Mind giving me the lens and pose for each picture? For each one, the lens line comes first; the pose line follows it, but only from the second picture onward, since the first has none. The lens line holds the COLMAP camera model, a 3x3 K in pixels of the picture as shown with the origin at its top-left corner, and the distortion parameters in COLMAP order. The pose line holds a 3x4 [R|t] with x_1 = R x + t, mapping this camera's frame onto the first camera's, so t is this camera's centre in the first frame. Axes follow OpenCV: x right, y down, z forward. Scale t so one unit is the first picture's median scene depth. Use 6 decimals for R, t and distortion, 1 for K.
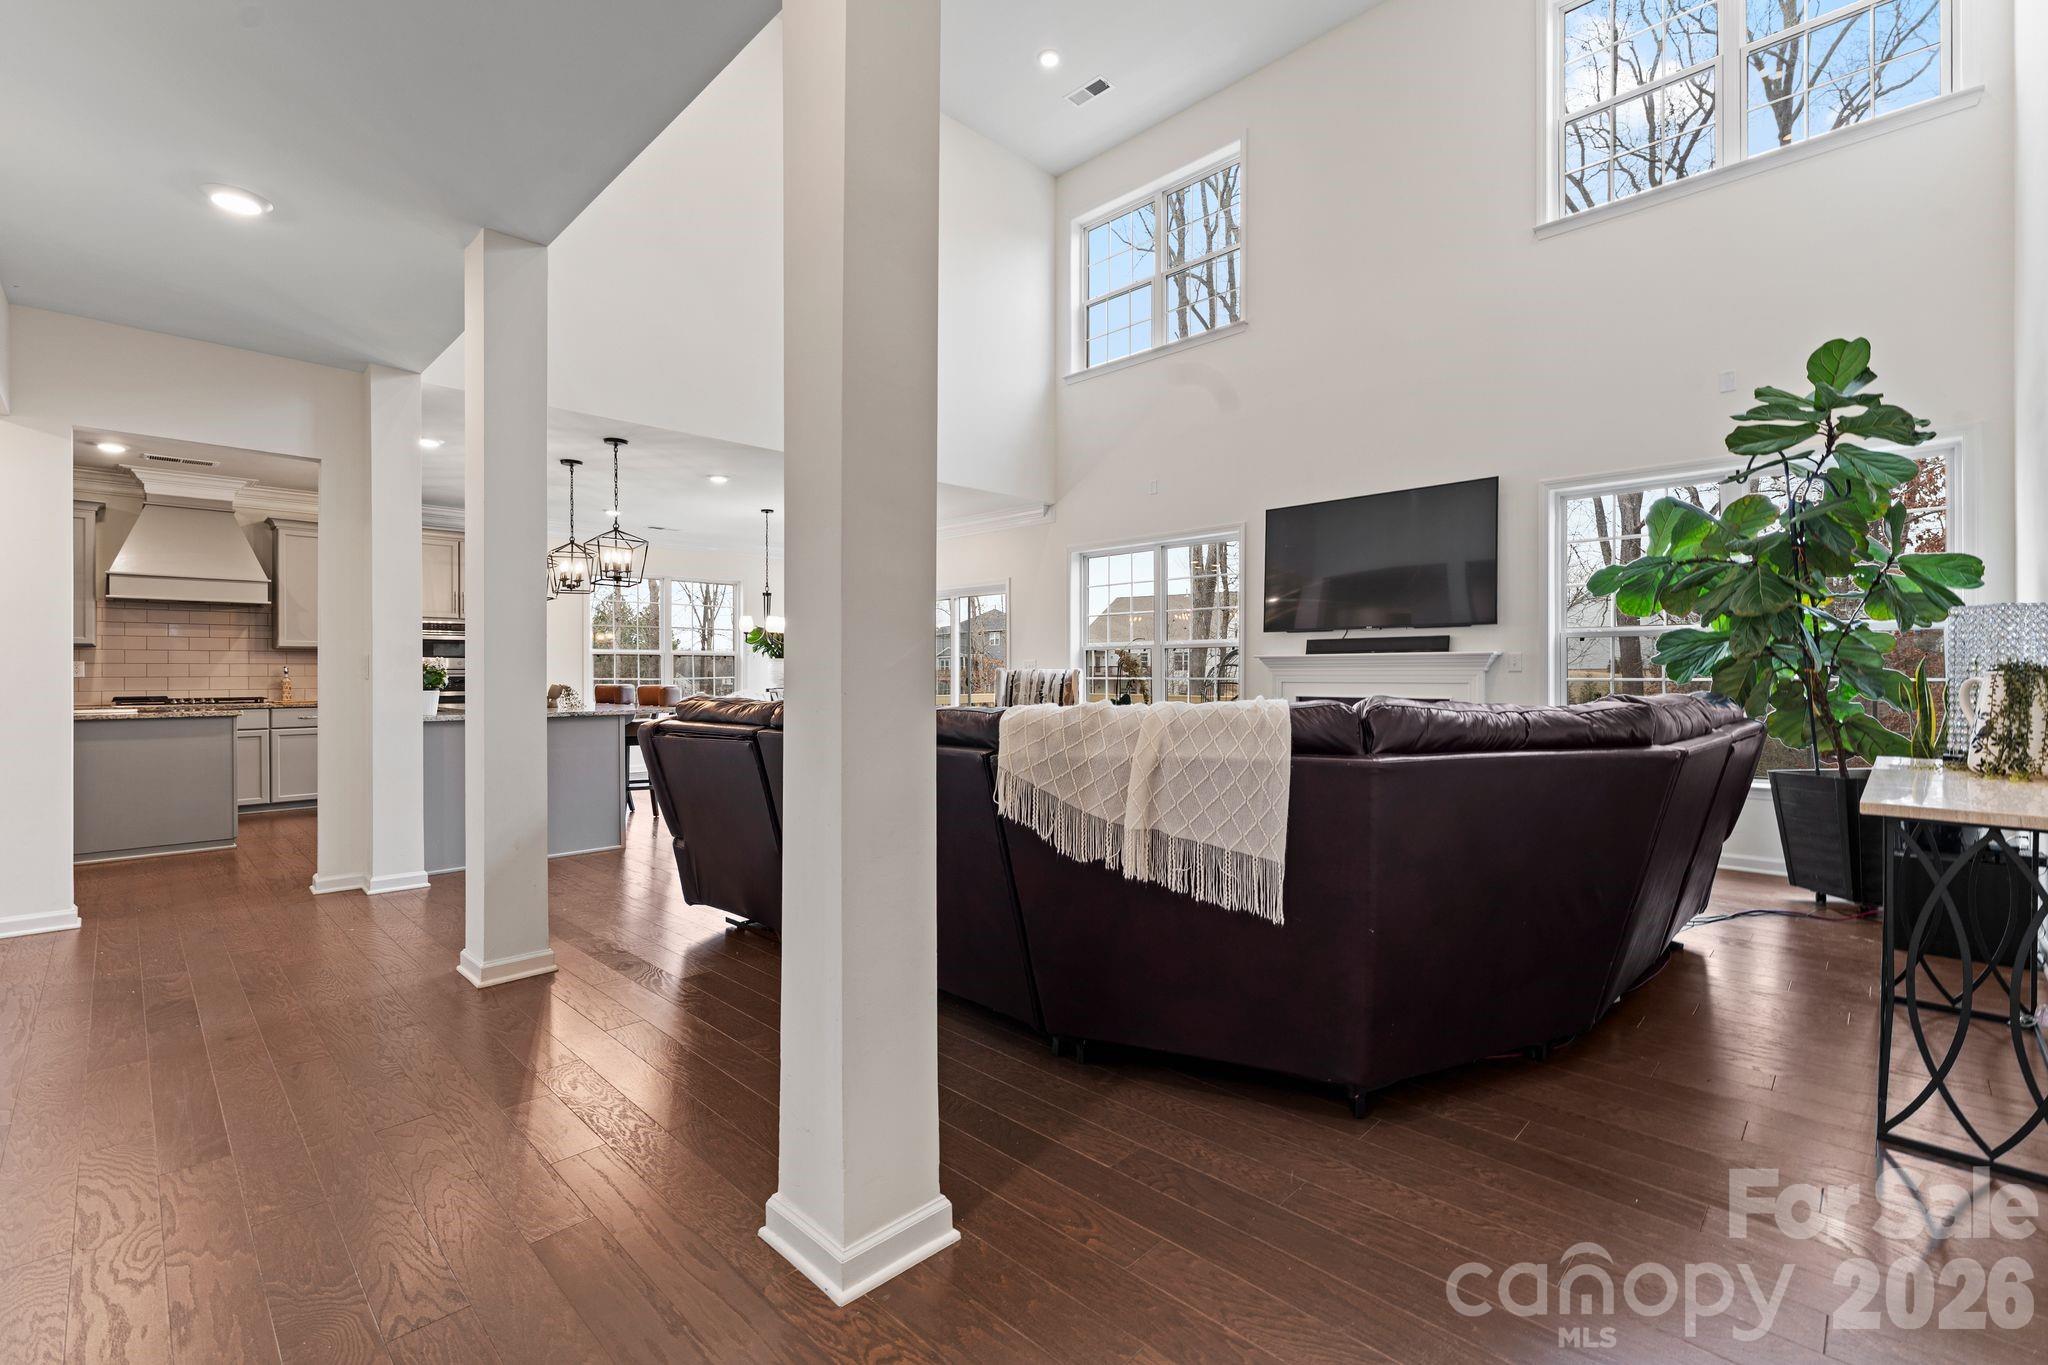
lens RADIAL K [[889.0, 0, 1024.8], [0, 889.0, 675.3], [0, 0, 1]] dist [-0.001261, -0.000772]
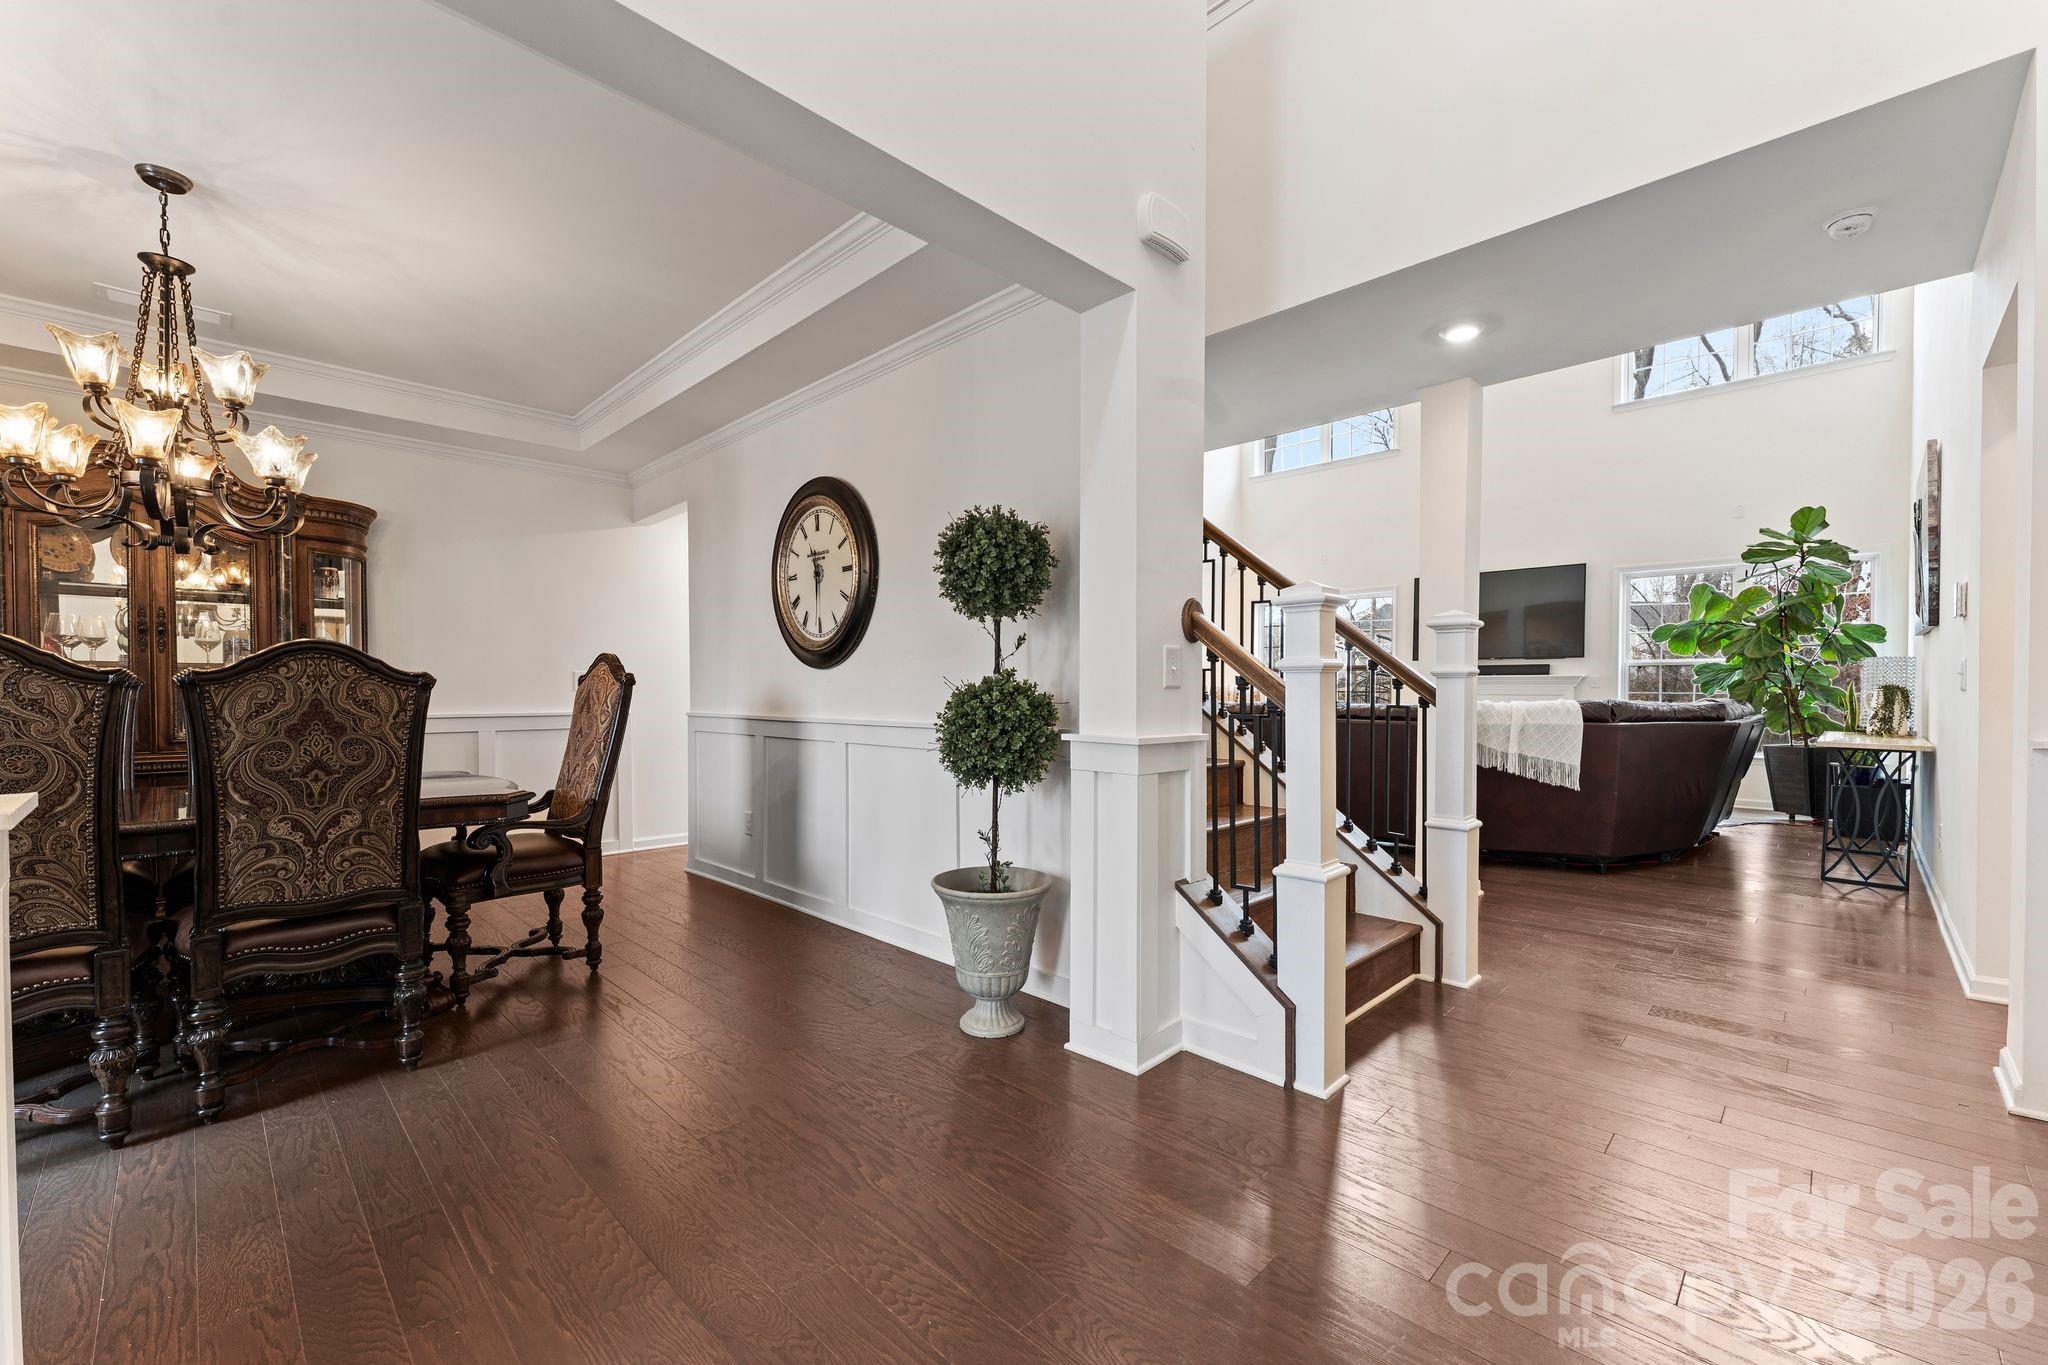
lens RADIAL K [[830.7, 0, 1022.8], [0, 830.7, 699.5], [0, 0, 1]] dist [0.000714, 0.000330]
pose [[0.999967, 0.002108, -0.007893, -0.639913], [-0.002001, 0.999905, 0.013616, -0.001279], [0.007921, -0.013600, 0.999876, -0.681579]]
